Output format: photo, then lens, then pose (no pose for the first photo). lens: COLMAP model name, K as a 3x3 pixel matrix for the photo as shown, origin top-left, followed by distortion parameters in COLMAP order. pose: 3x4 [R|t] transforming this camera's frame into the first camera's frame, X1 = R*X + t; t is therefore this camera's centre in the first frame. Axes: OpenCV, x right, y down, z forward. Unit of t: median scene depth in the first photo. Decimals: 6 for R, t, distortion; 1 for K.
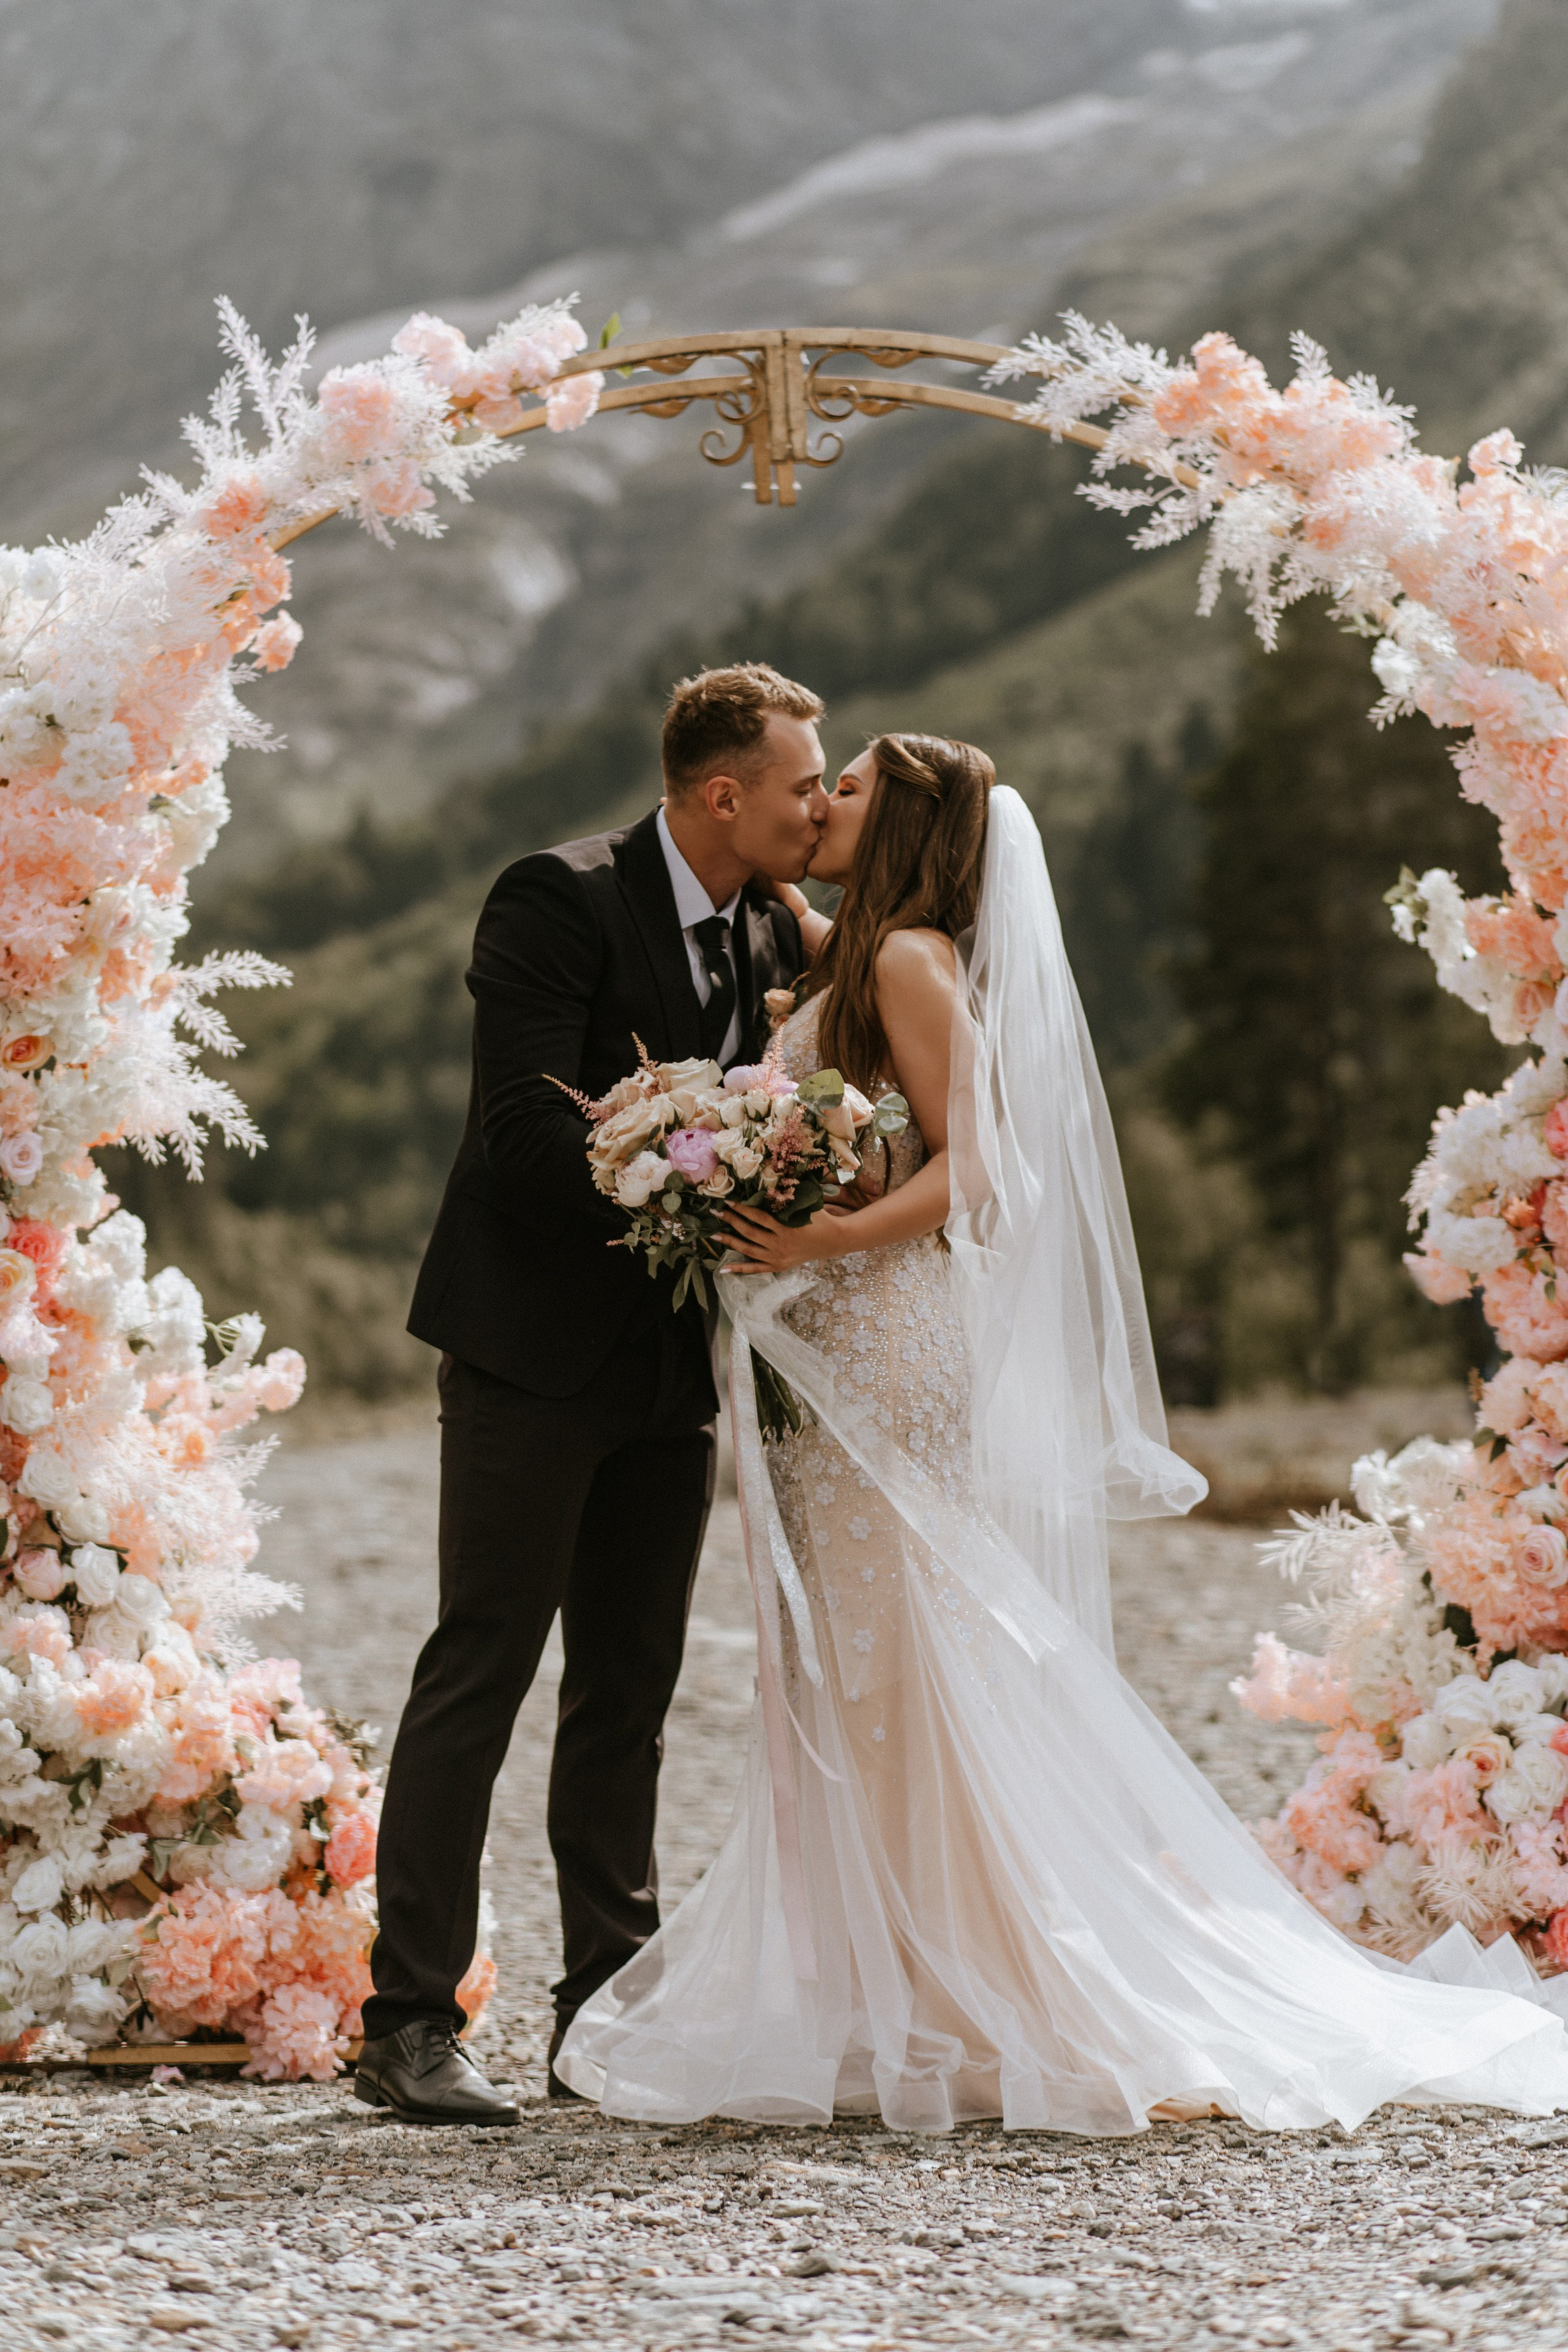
lens RADIAL K [[5682.9, 0, 689.8], [0, 5682.9, 1175.0], [0, 0, 1]] dist [-0.053360, -1.070221]
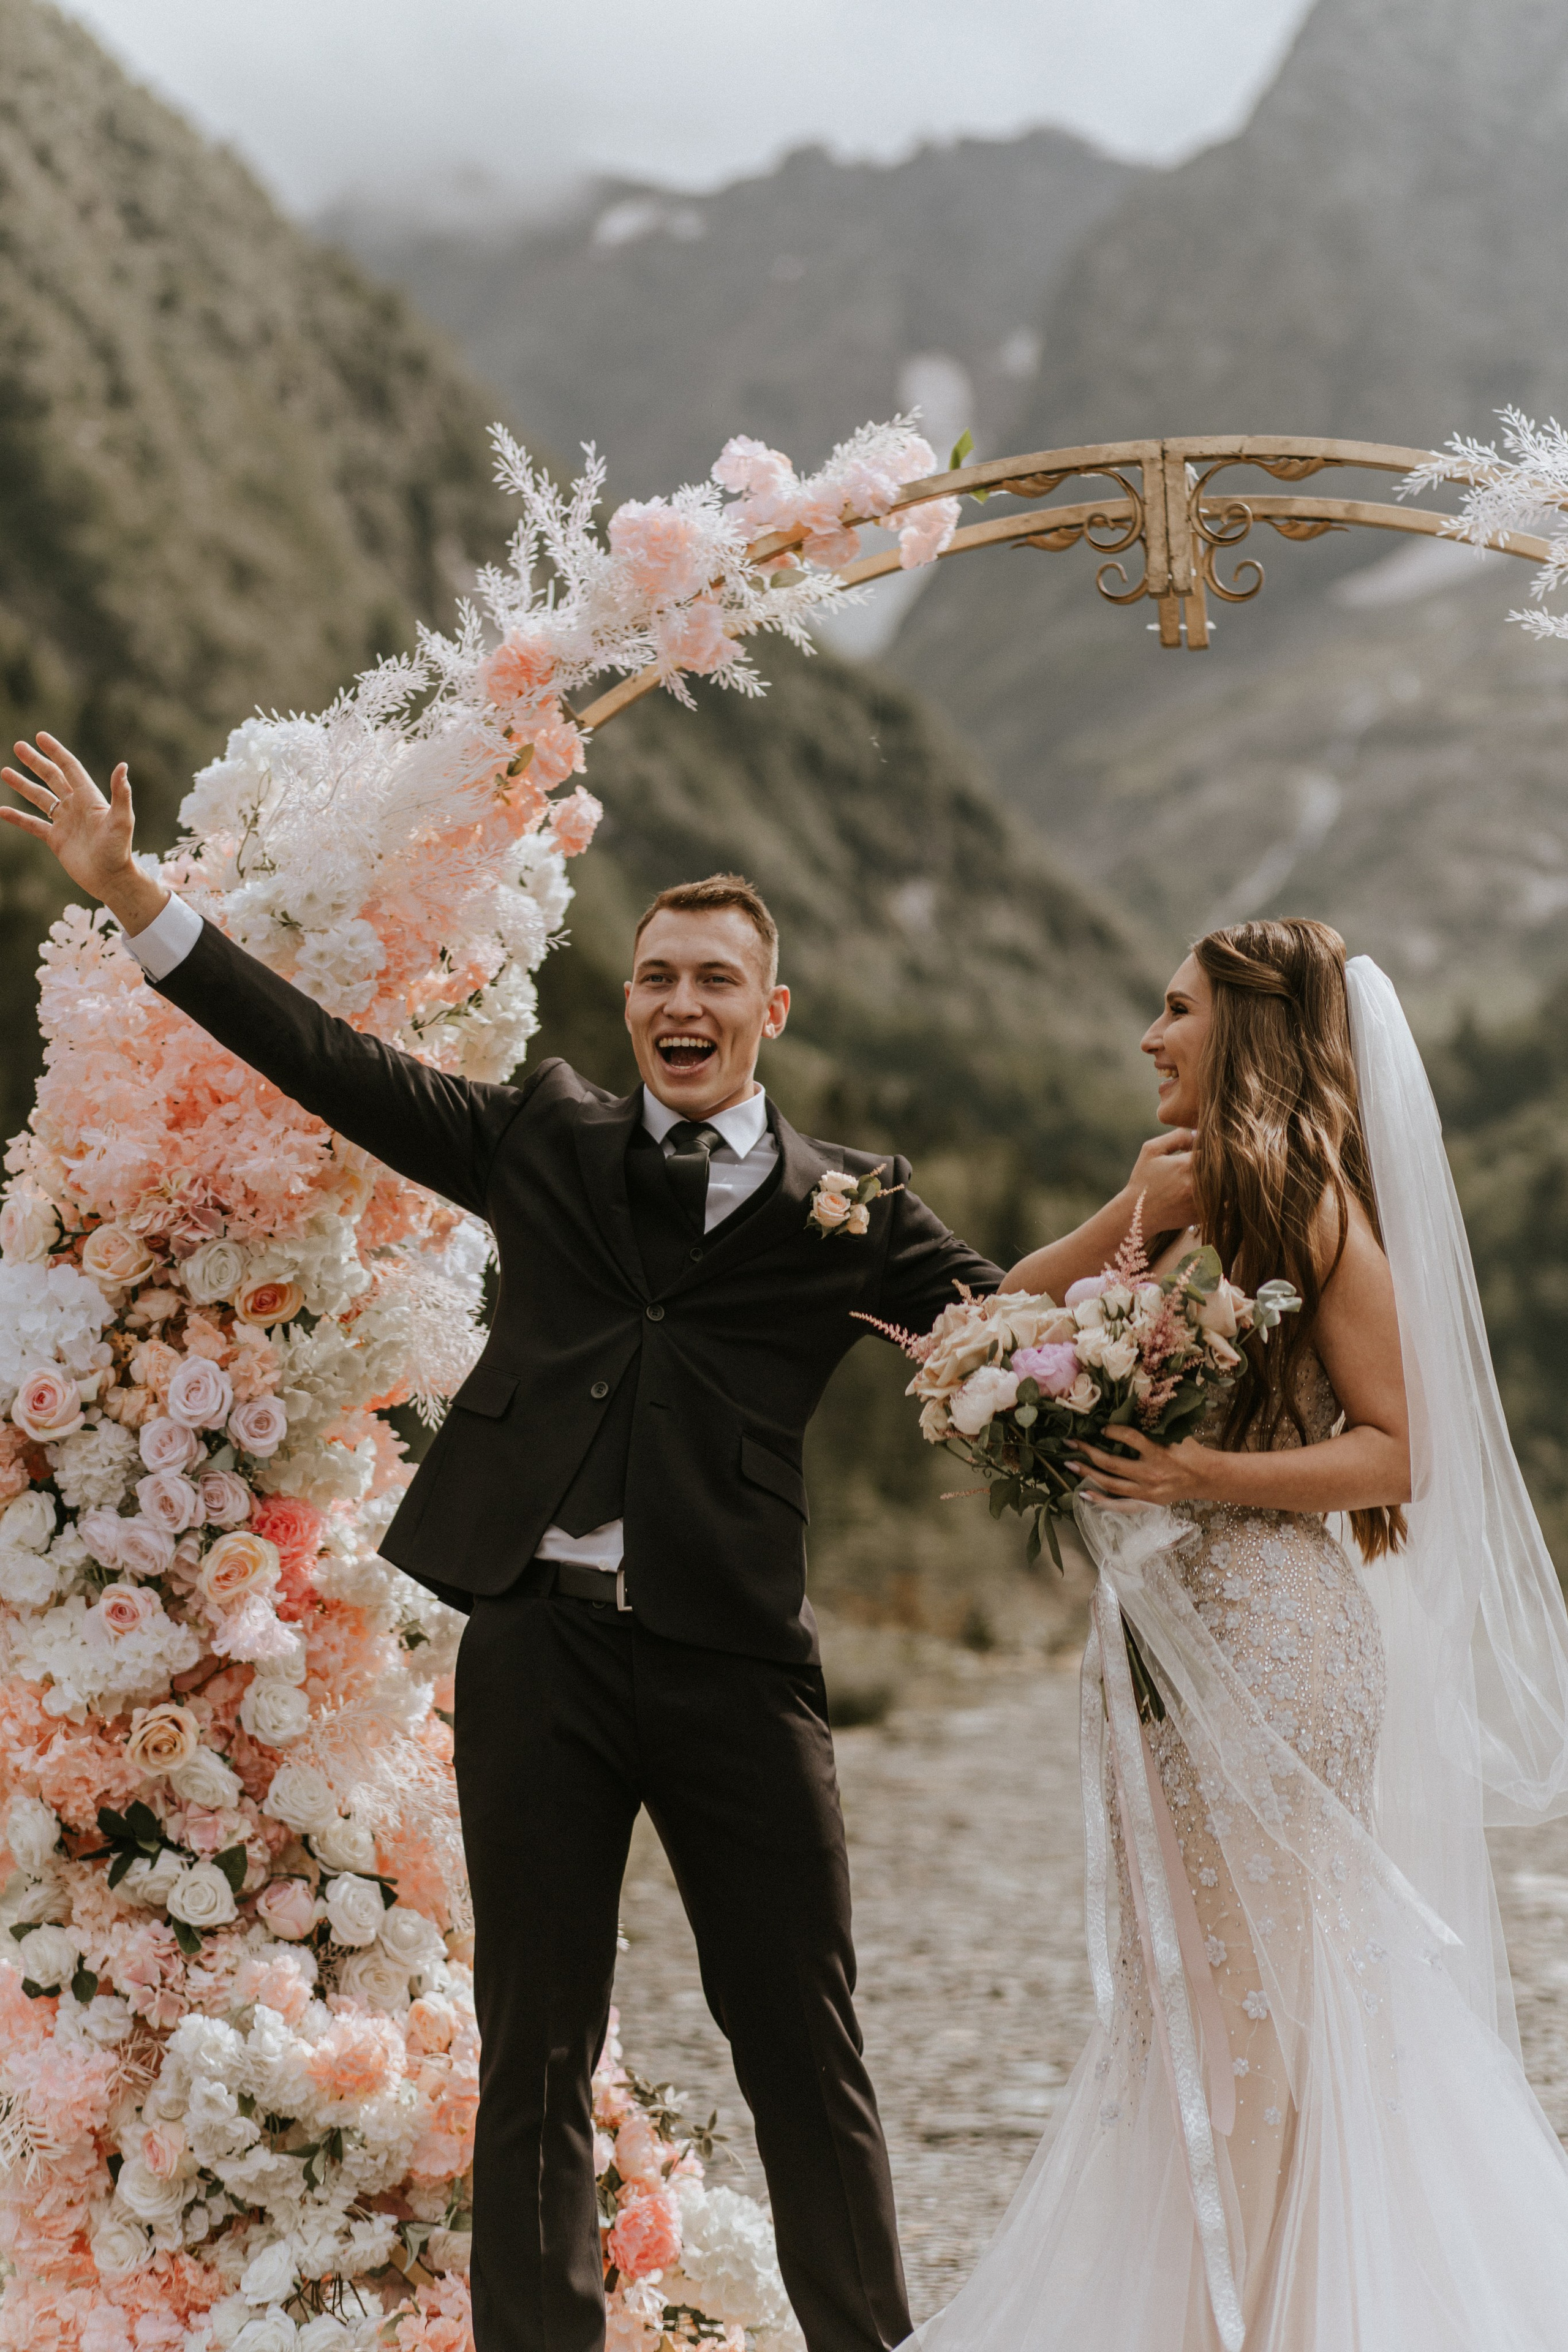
lens RADIAL K [[5682.9, 0, 689.8], [0, 5682.9, 1175.0], [0, 0, 1]] dist [-0.053360, -1.070221]
pose [[0.979537, -0.013555, -0.200810, 0.117728], [0.005972, 0.999248, -0.038319, -0.007447], [0.201178, 0.036336, 0.978881, 0.163613]]
